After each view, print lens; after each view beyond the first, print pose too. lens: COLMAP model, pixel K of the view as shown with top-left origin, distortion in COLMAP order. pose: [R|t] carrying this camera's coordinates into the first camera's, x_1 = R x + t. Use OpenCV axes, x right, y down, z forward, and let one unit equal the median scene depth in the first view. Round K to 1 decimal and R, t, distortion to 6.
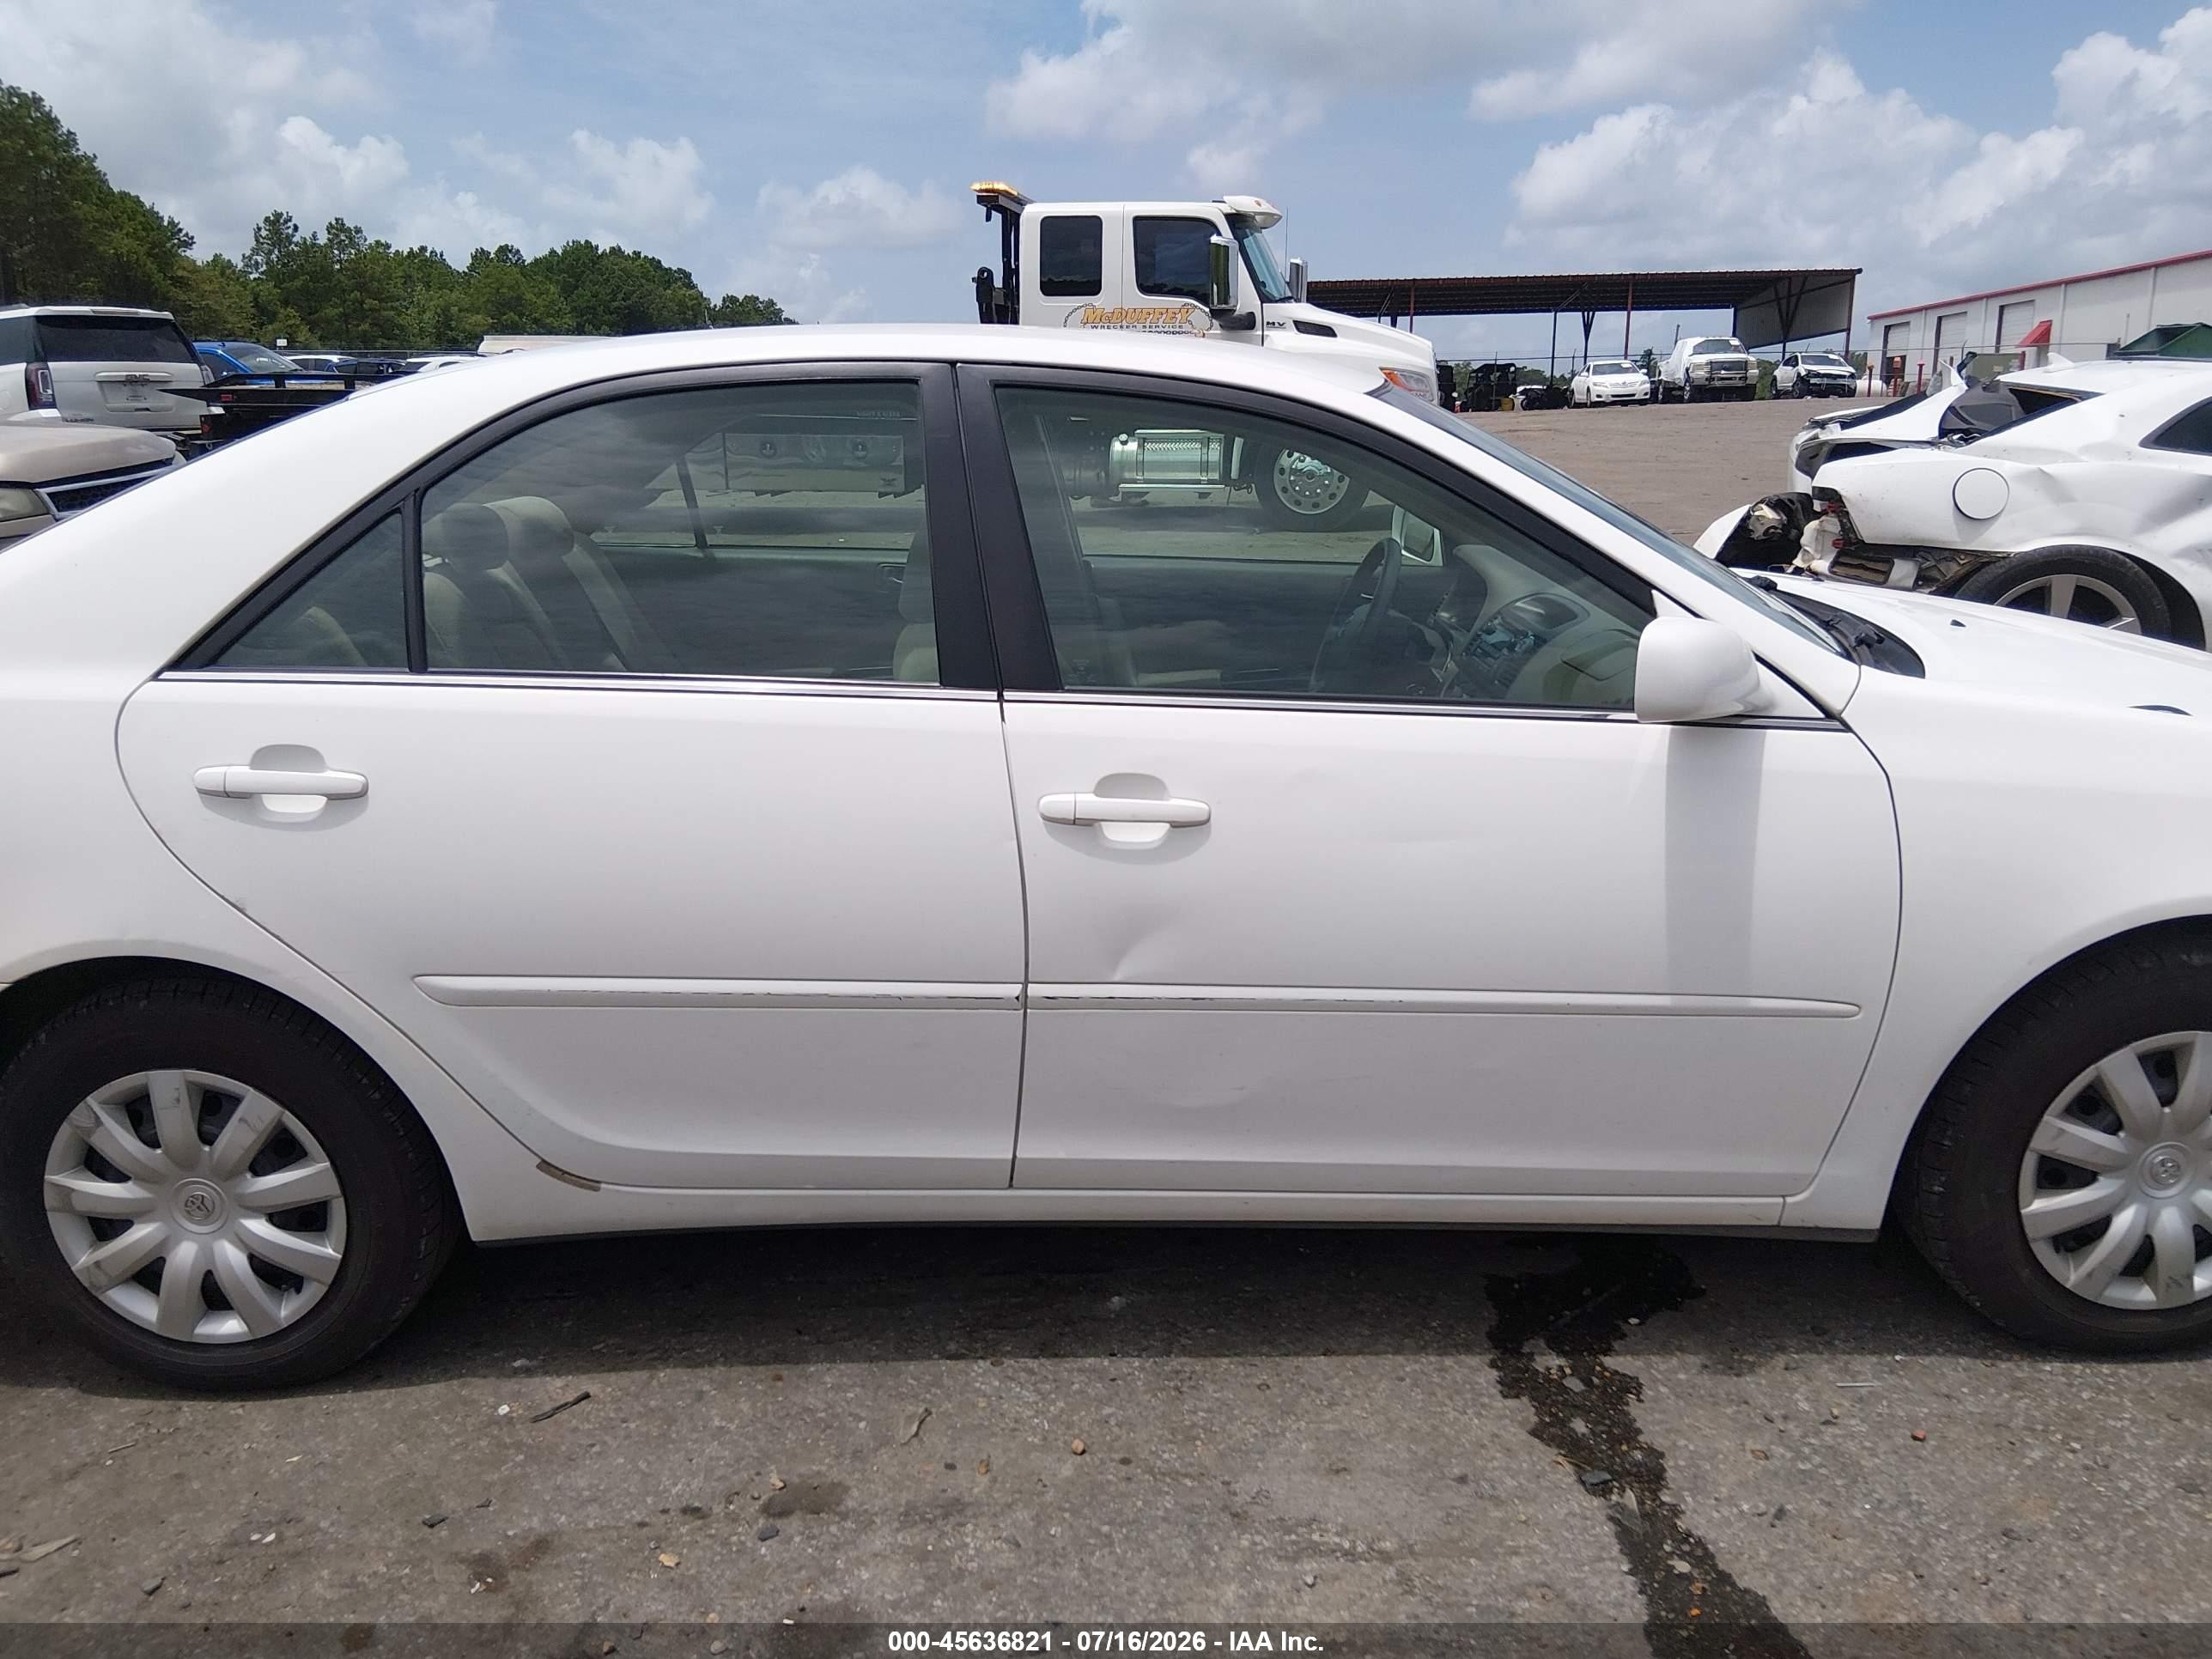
lens RADIAL K [[1693.1, 0, 1094.2], [0, 1693.1, 843.1], [0, 0, 1]] dist [0.057156, -0.101898]
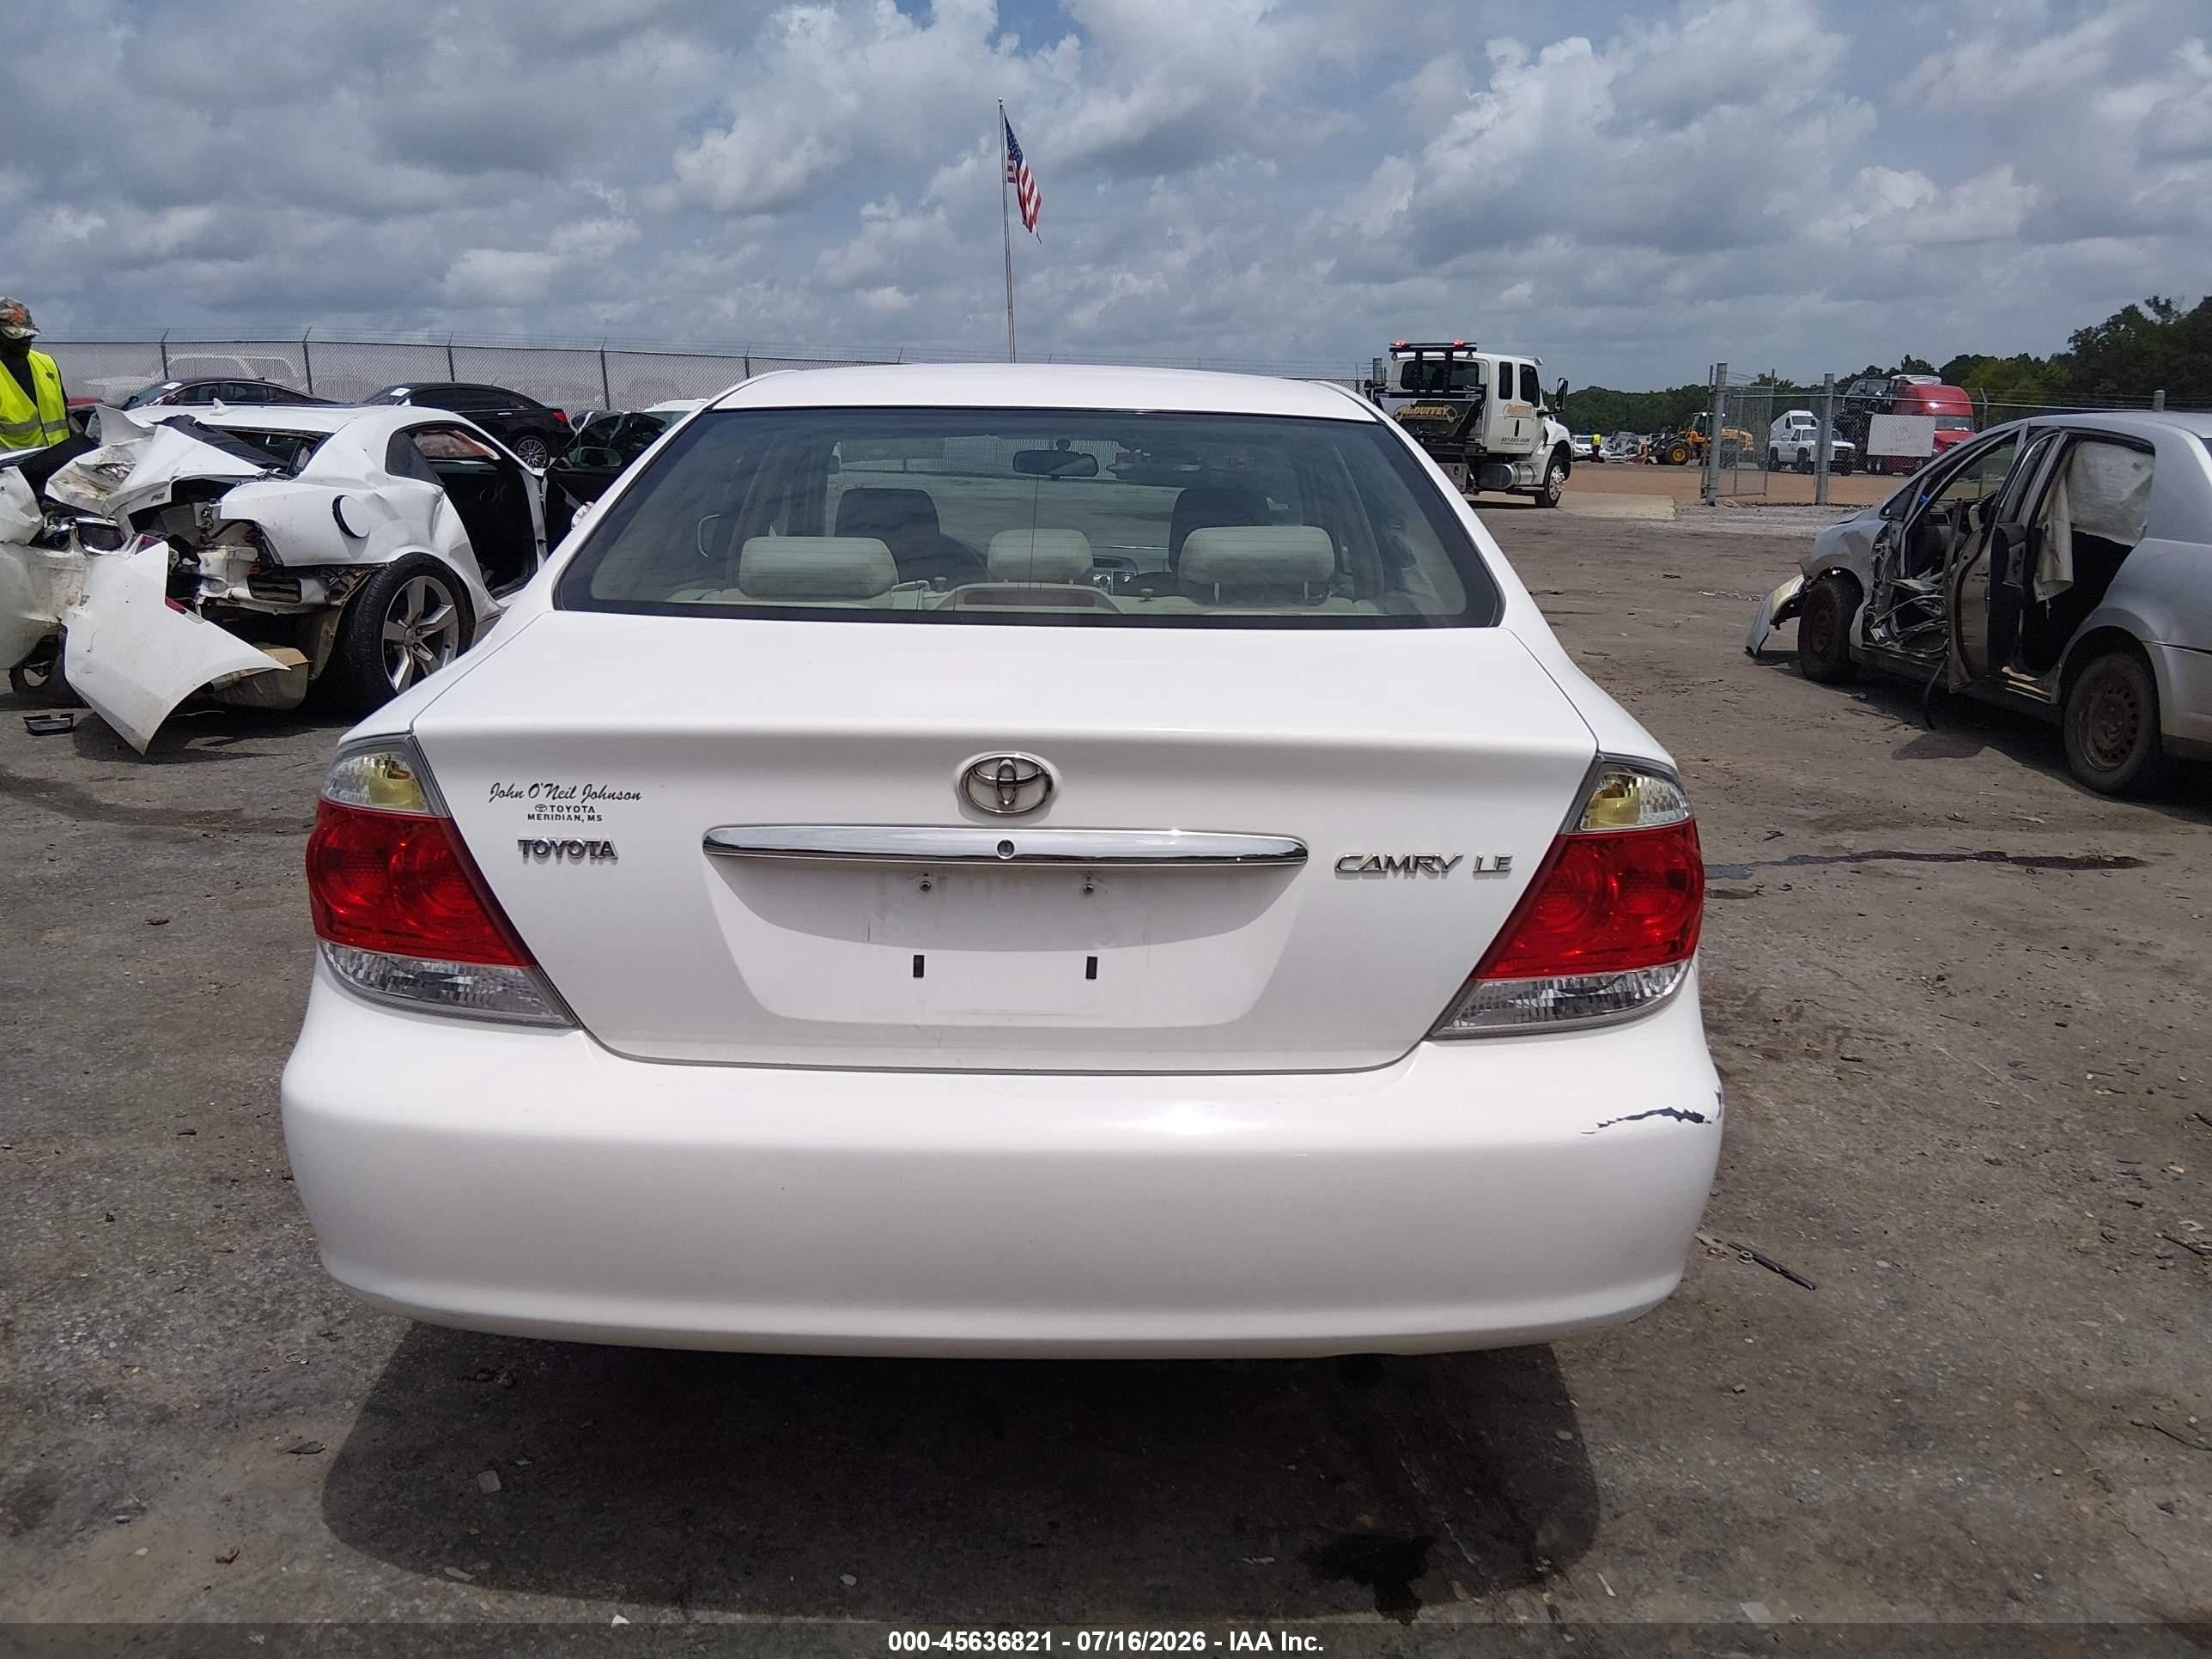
lens RADIAL K [[1693.1, 0, 1132.4], [0, 1693.1, 868.6], [0, 0, 1]] dist [0.057156, -0.101898]
pose [[-0.015338, -0.239911, 0.970674, -0.312731], [0.253873, 0.938041, 0.235856, -0.051991], [-0.967116, 0.250046, 0.046520, 0.214044]]
